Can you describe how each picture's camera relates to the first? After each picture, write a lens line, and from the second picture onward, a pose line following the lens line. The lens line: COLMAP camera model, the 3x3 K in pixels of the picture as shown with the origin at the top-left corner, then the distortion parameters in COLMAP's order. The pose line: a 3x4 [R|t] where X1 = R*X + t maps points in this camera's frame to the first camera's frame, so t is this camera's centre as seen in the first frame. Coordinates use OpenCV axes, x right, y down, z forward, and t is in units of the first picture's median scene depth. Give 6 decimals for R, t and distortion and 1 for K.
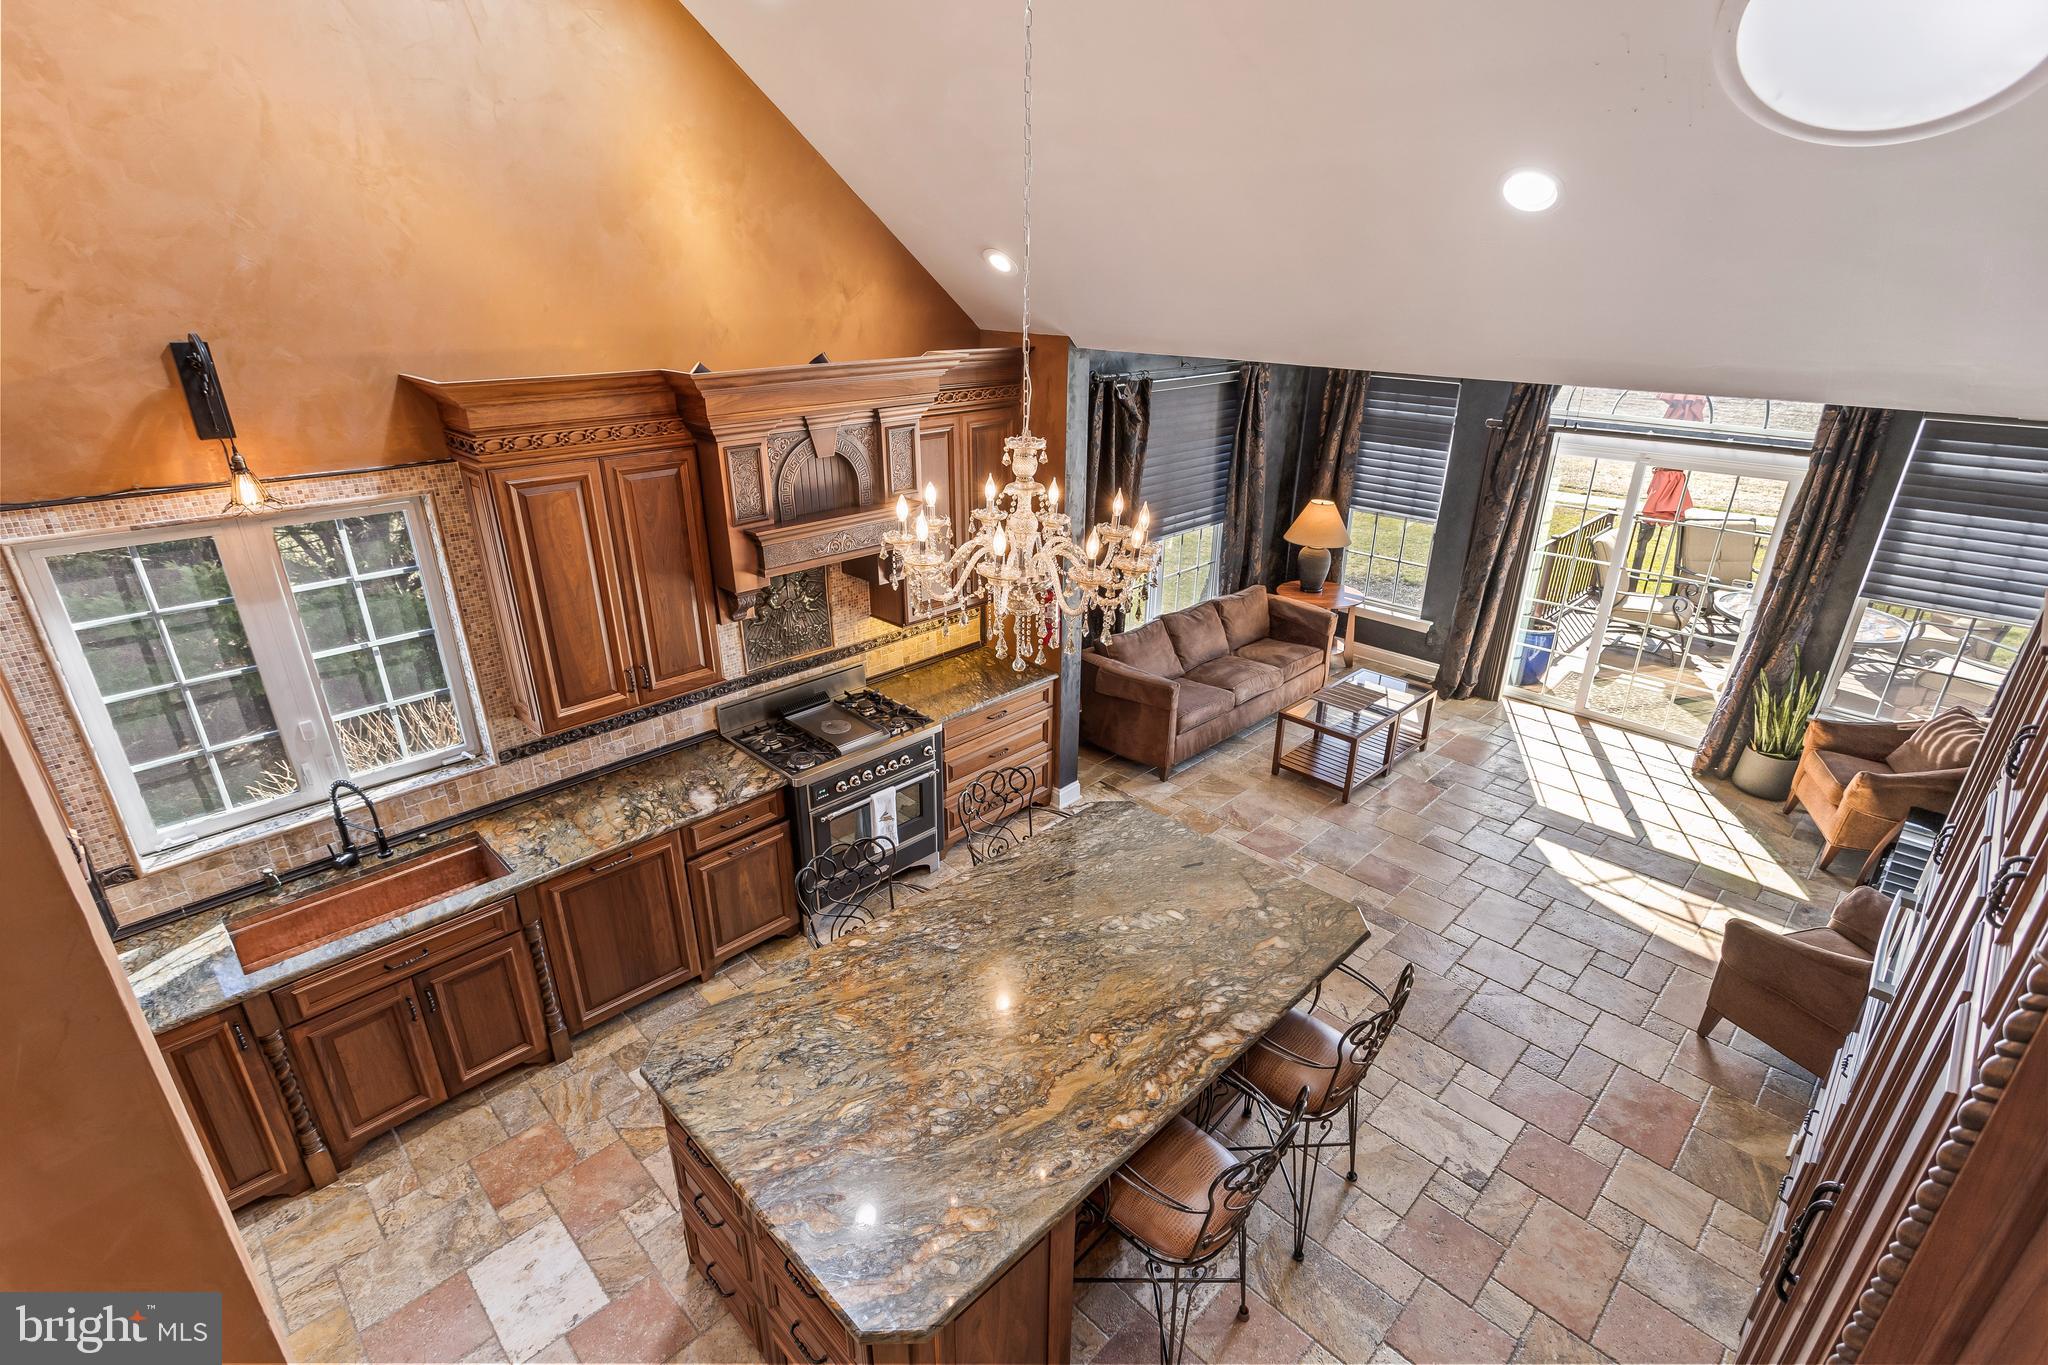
lens RADIAL K [[965.9, 0, 1038.9], [0, 965.9, 695.3], [0, 0, 1]] dist [0.000589, 0.000297]
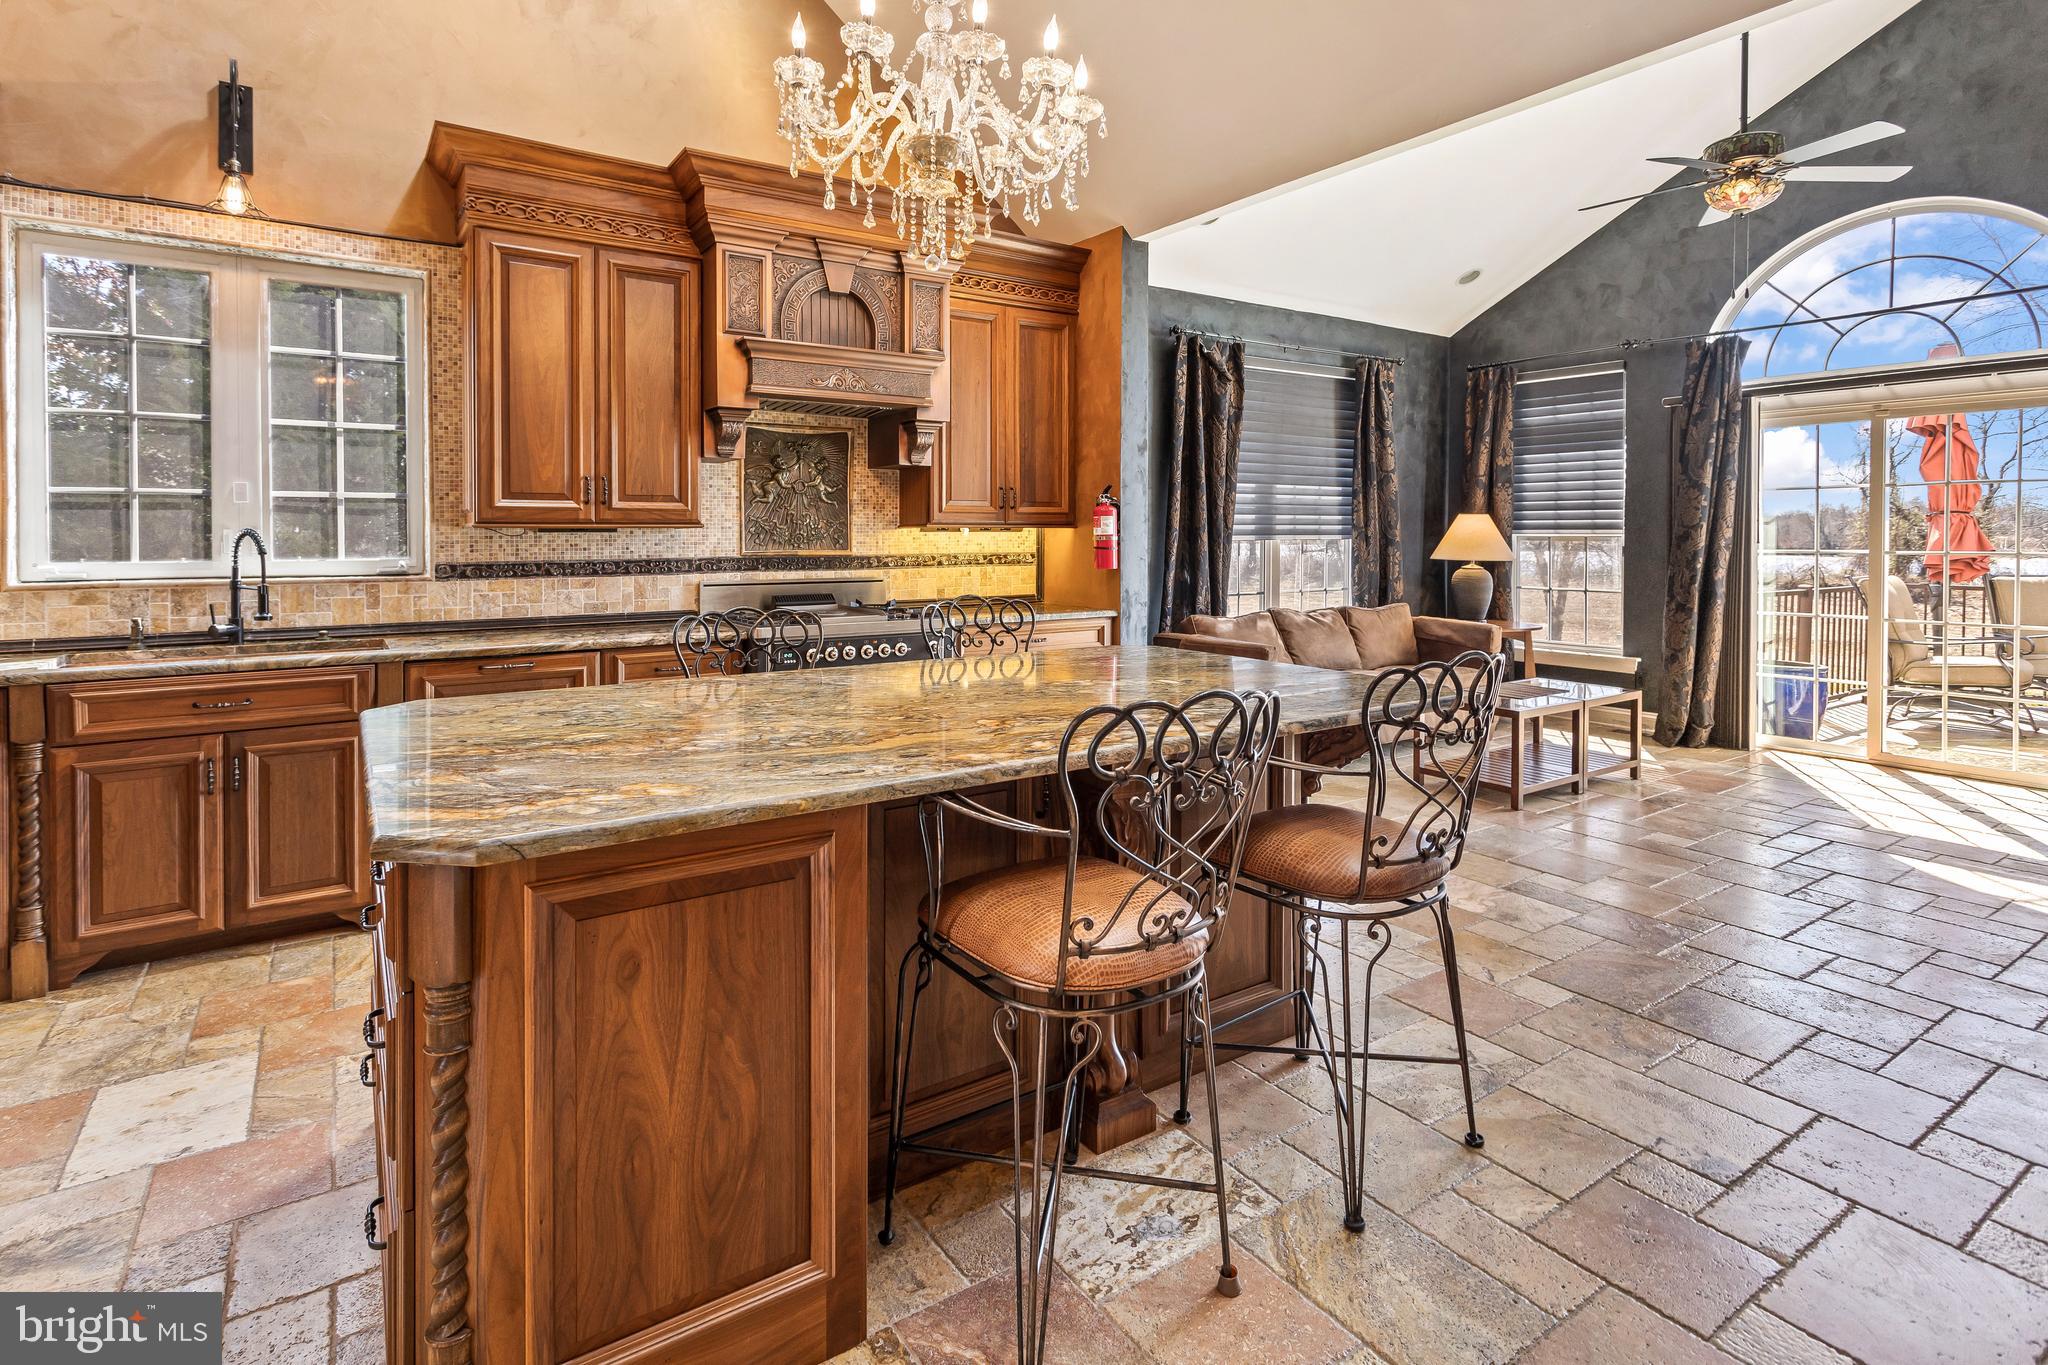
lens RADIAL K [[1026.7, 0, 1029.5], [0, 1026.7, 546.6], [0, 0, 1]] dist [0.001493, 0.000465]
pose [[0.980945, -0.005957, -0.194194, 0.147557], [-0.069683, 0.922241, -0.380283, 0.334384], [0.181359, 0.386569, 0.904253, 0.215531]]
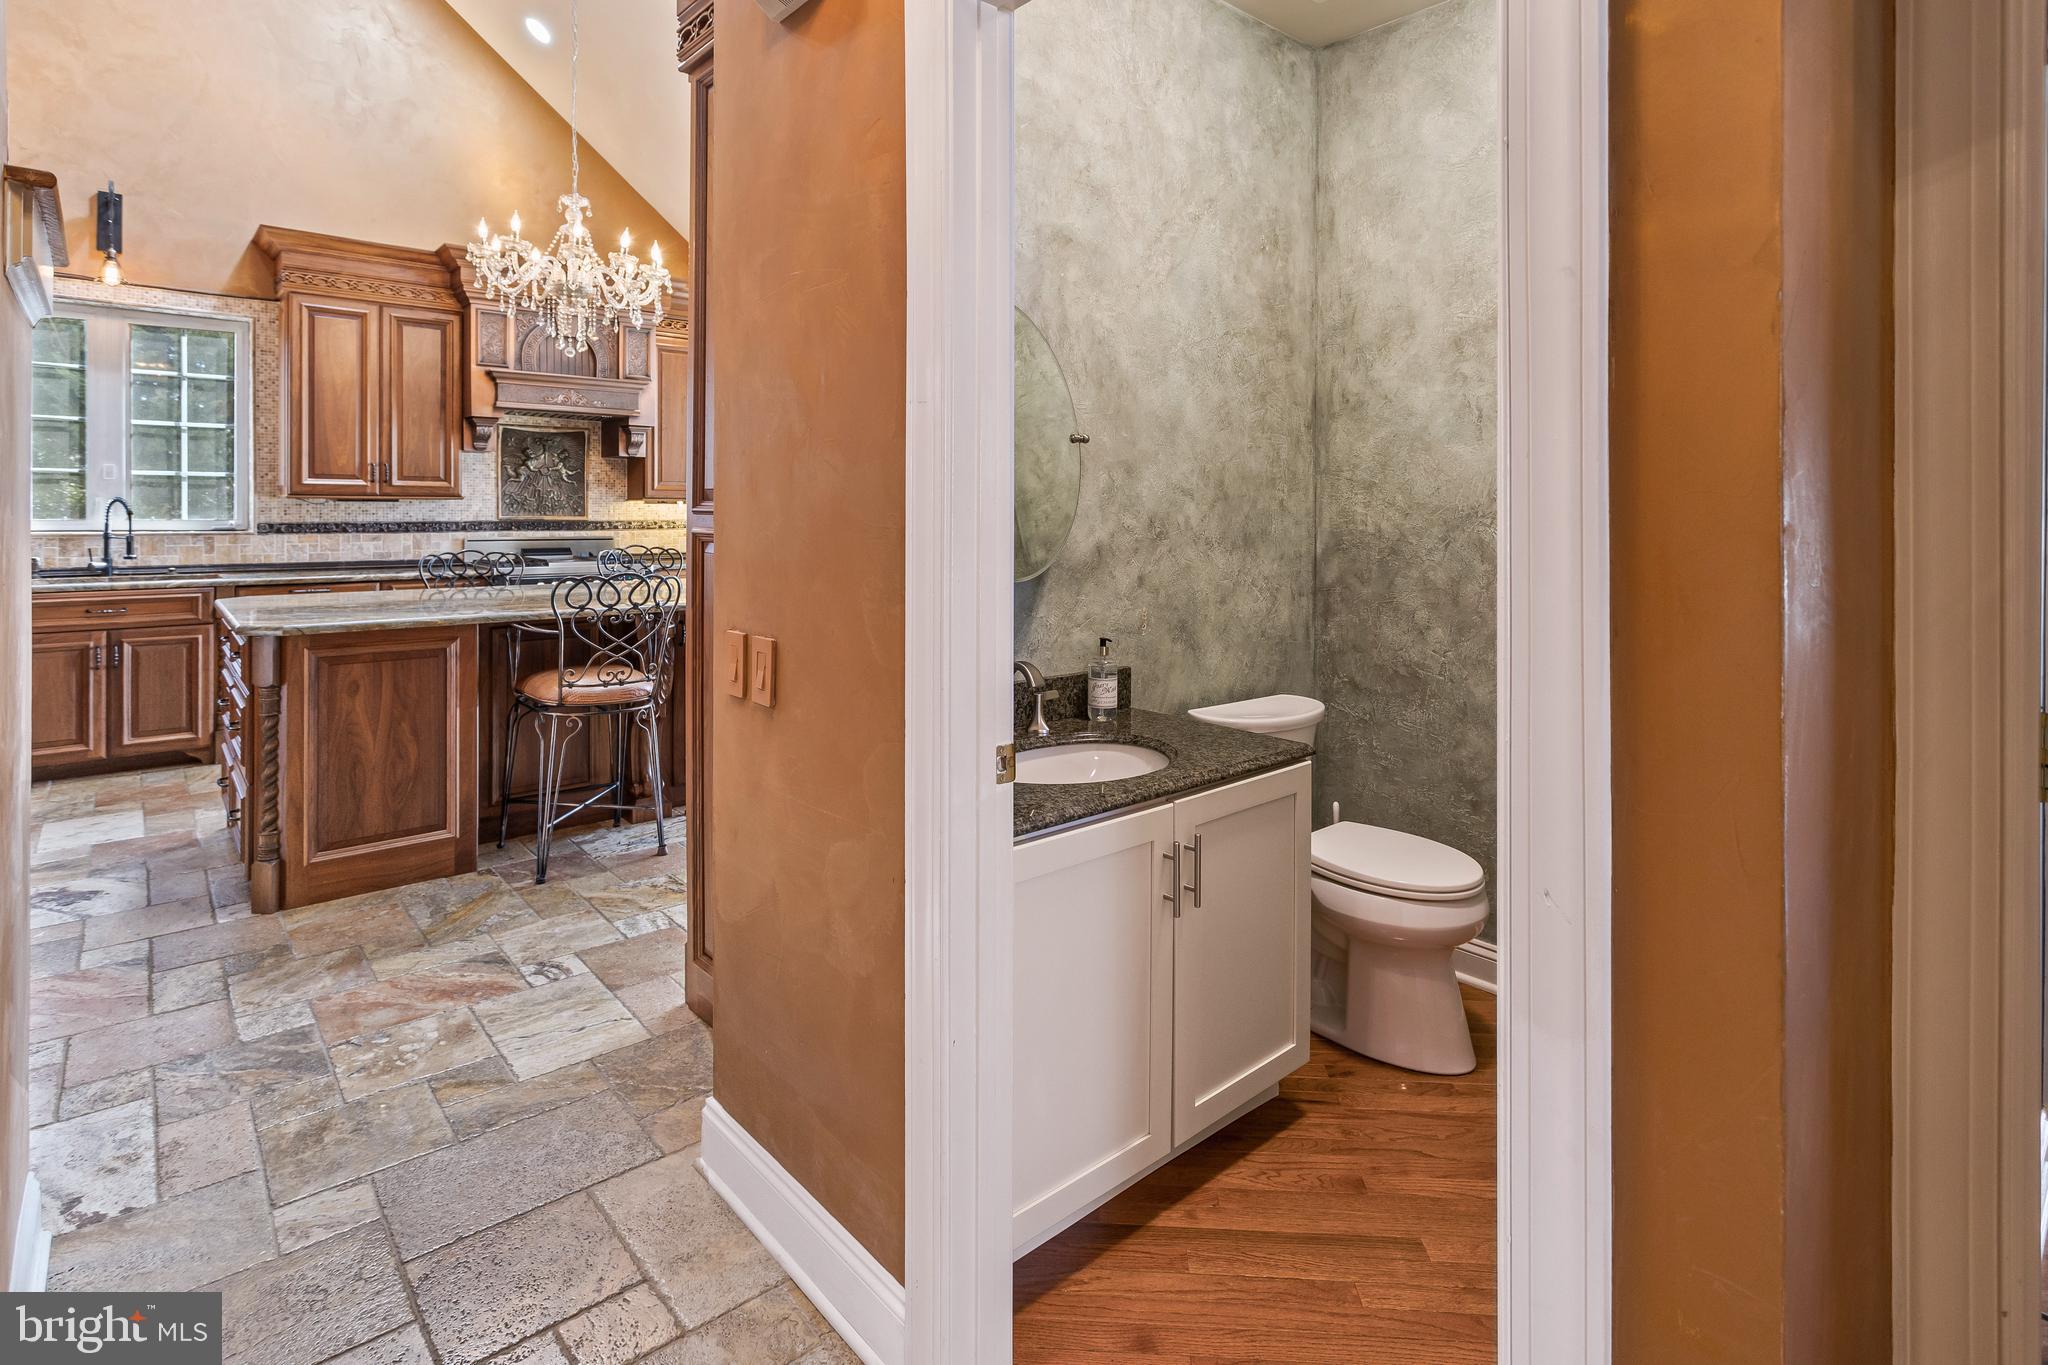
lens RADIAL K [[1031.3, 0, 1058.8], [0, 1031.3, 521.1], [0, 0, 1]] dist [0.000406, 0.000236]
pose [[0.998602, 0.001237, -0.052846, 0.516066], [-0.021597, 0.922032, -0.386511, 0.510071], [0.048247, 0.387112, 0.920769, -0.183161]]
